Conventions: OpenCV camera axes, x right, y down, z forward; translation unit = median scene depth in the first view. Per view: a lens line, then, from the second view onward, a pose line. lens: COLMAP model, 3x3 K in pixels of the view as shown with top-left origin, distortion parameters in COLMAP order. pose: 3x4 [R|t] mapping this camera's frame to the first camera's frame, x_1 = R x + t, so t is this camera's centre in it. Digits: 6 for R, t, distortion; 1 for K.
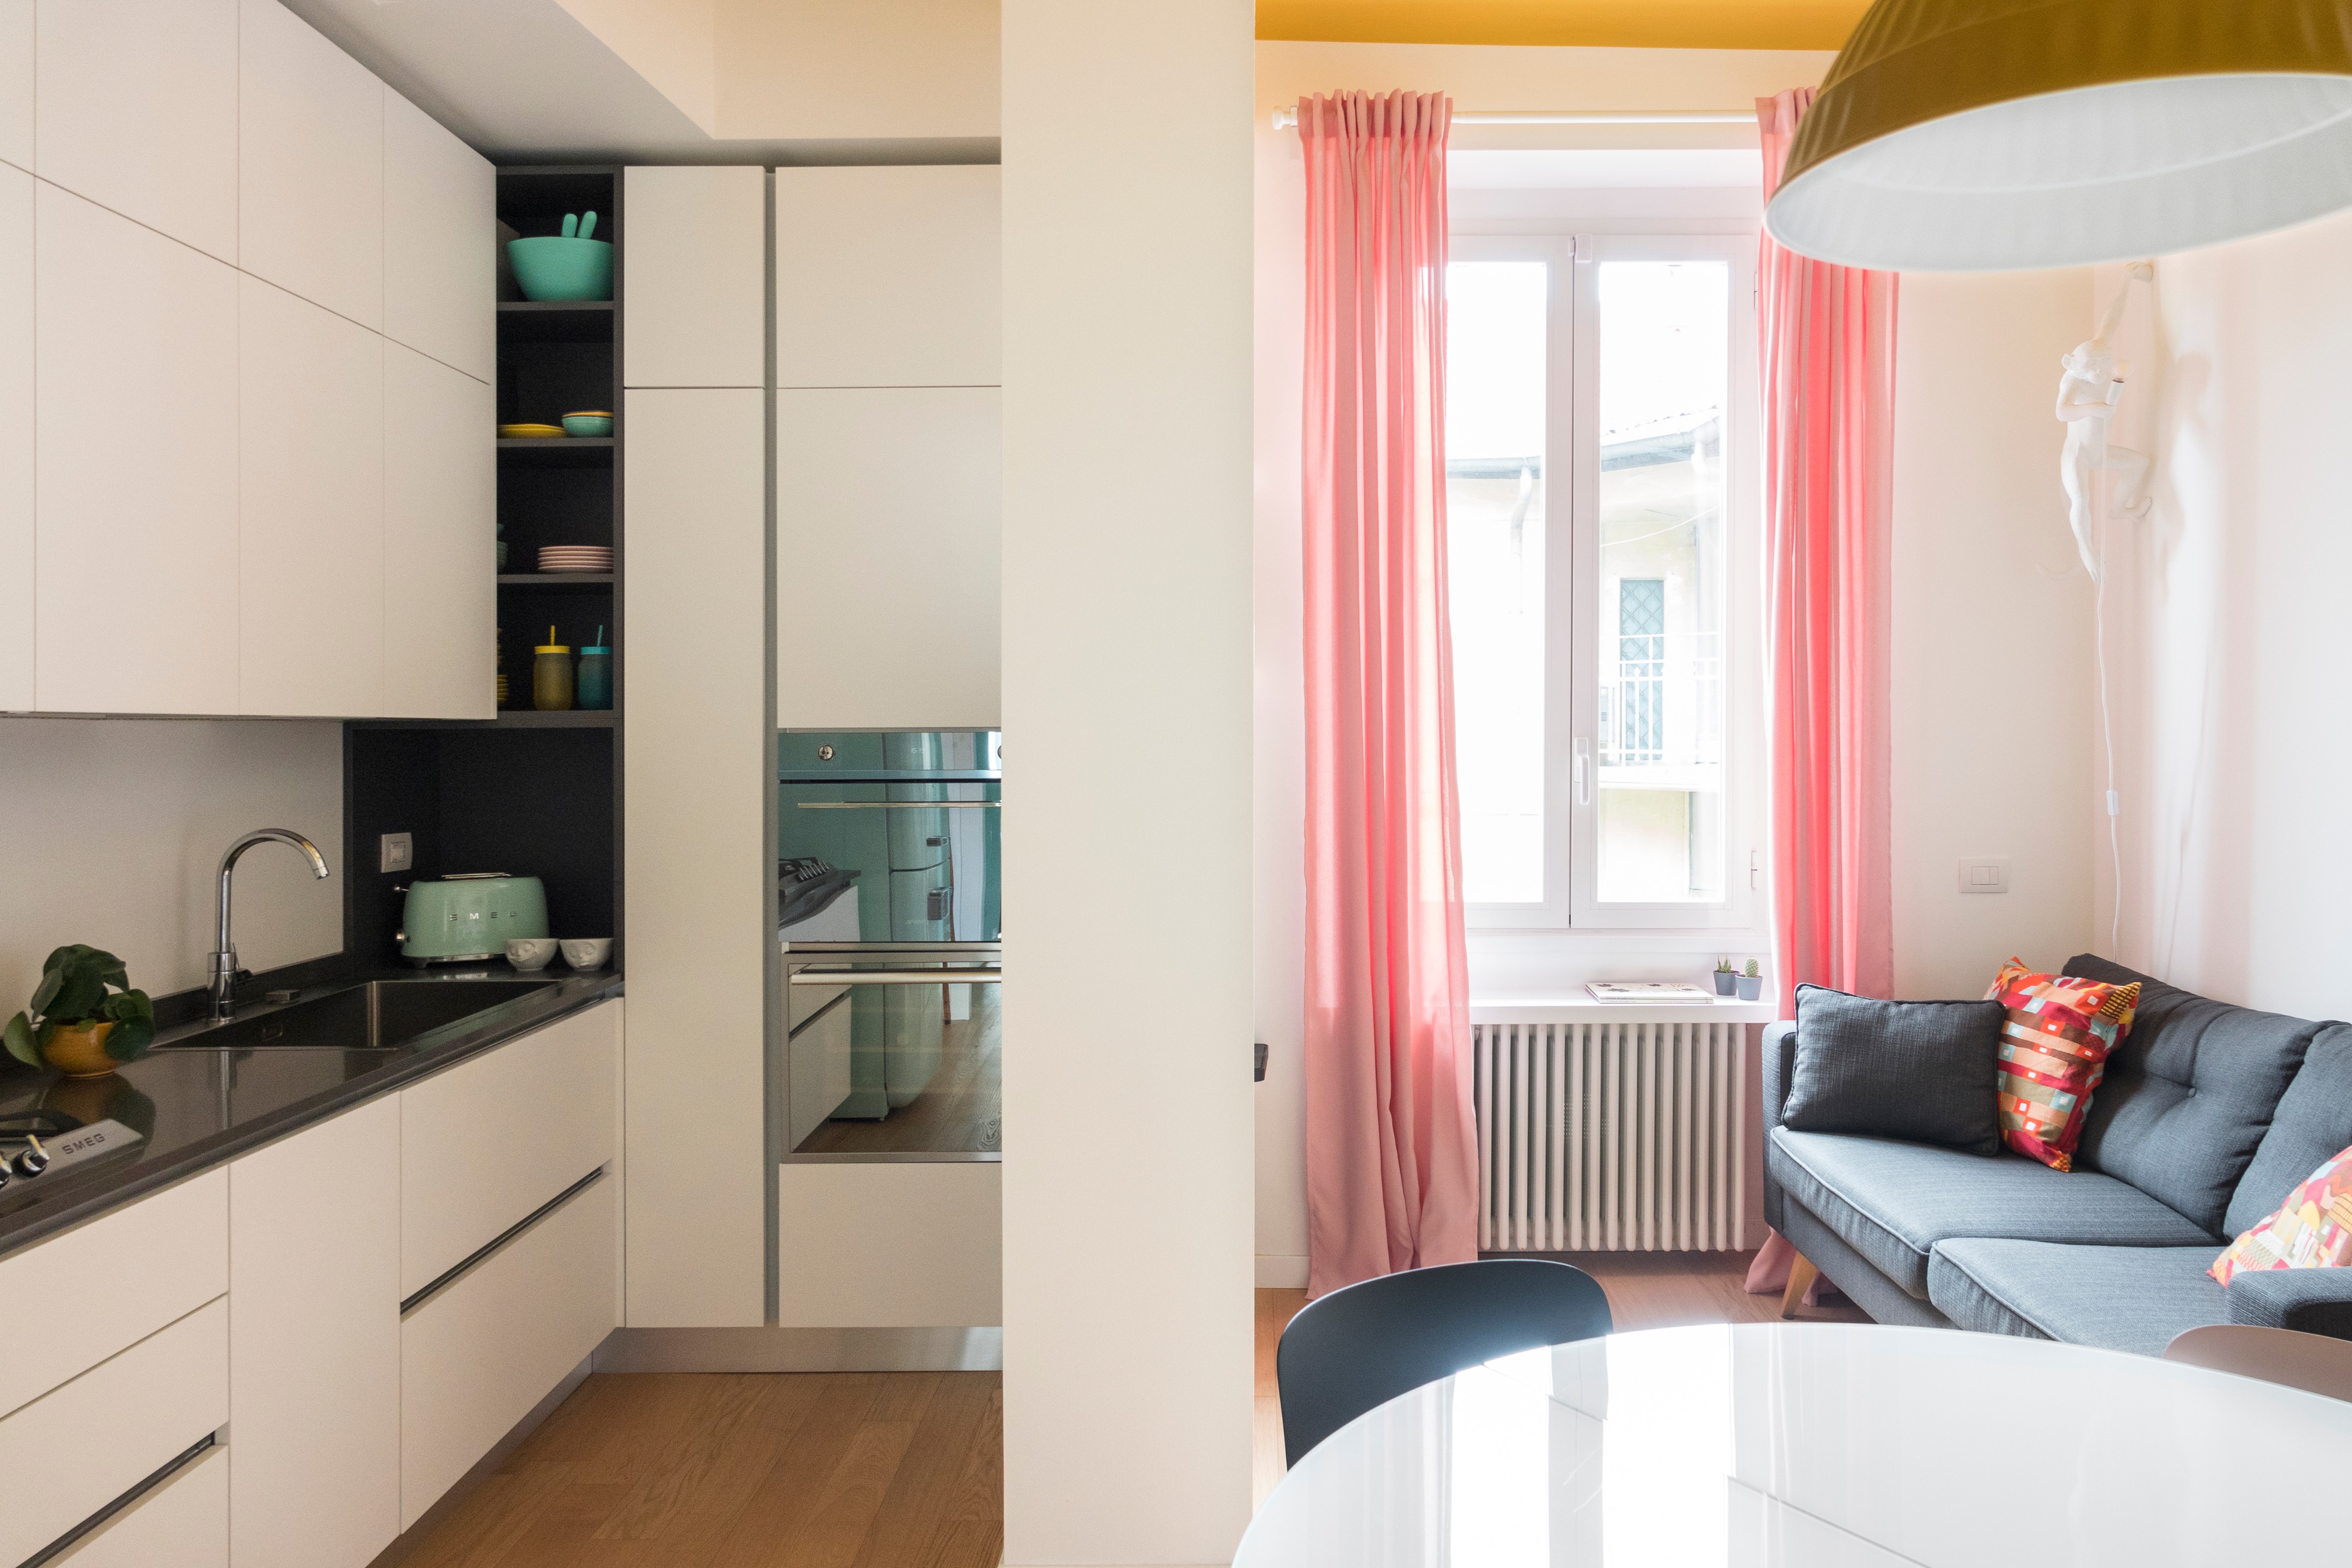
lens RADIAL K [[1595.9, 0, 1226.8], [0, 1595.9, 745.2], [0, 0, 1]] dist [-0.006026, 0.002216]
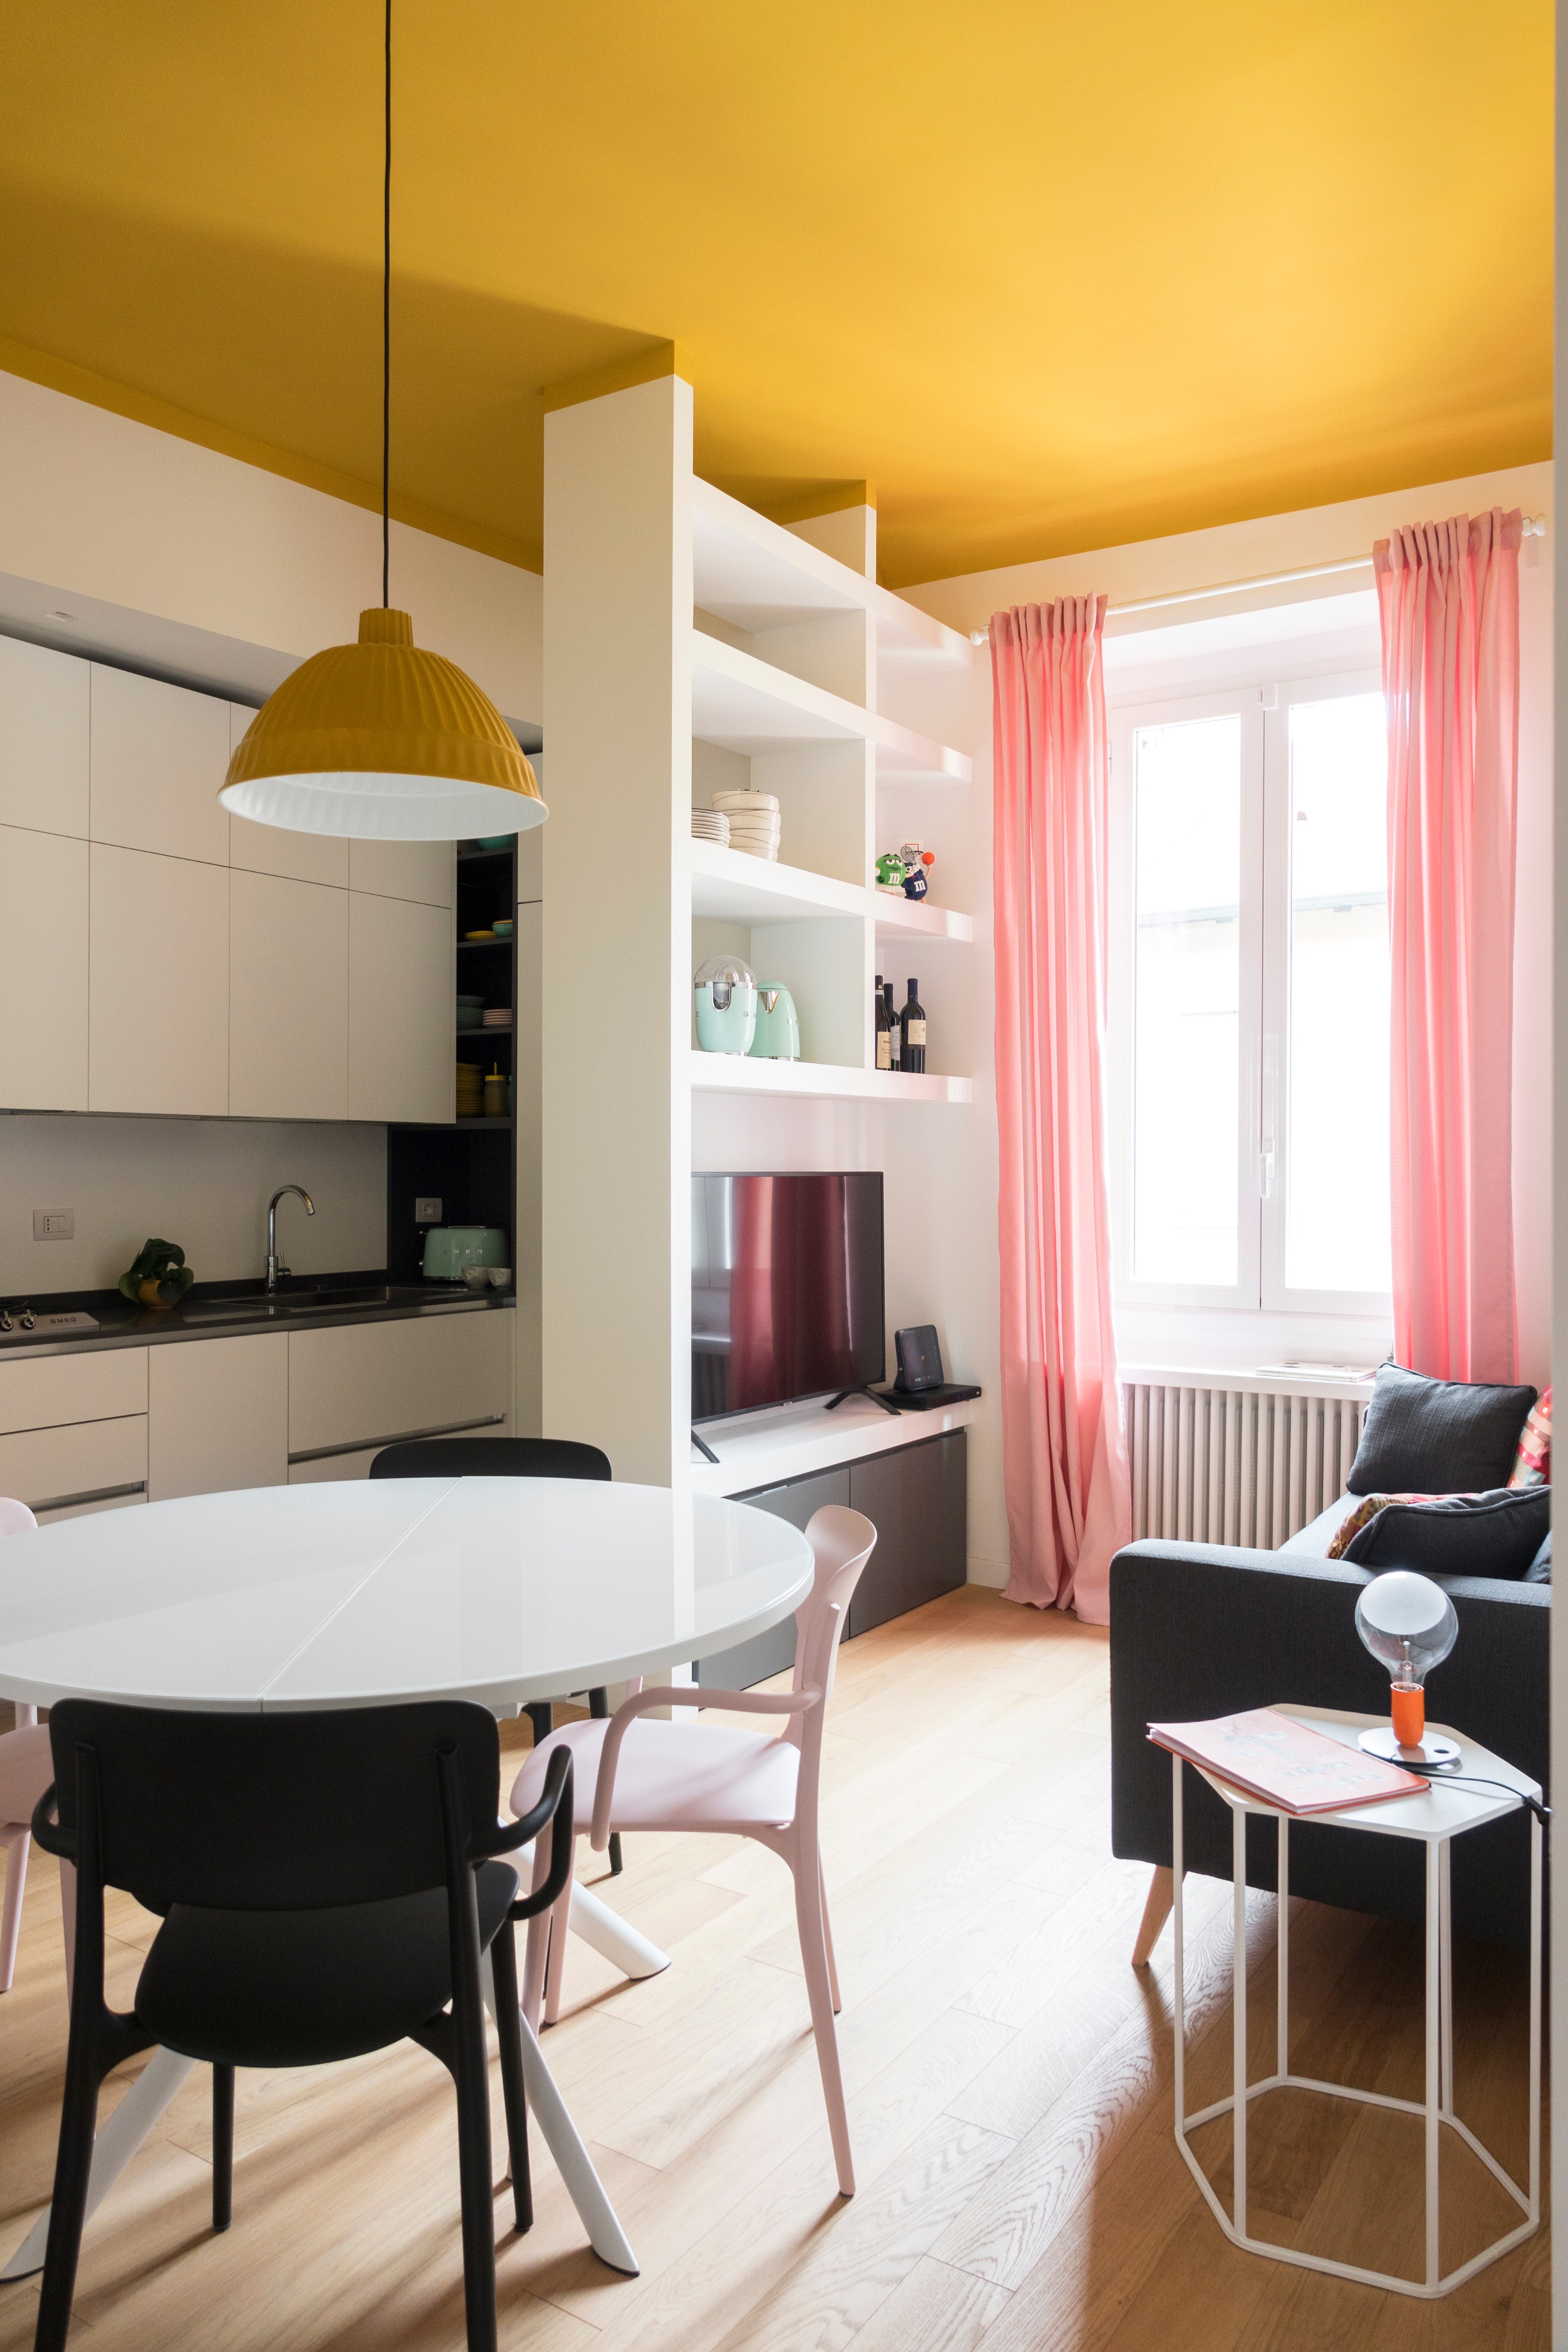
lens RADIAL K [[1595.9, 0, 762.1], [0, 1595.9, 1170.5], [0, 0, 1]] dist [-0.006026, 0.002216]
pose [[0.840464, 0.009132, -0.541791, 0.612791], [-0.010951, 0.999940, -0.000134, 0.025635], [0.541757, 0.006046, 0.840513, -0.137646]]
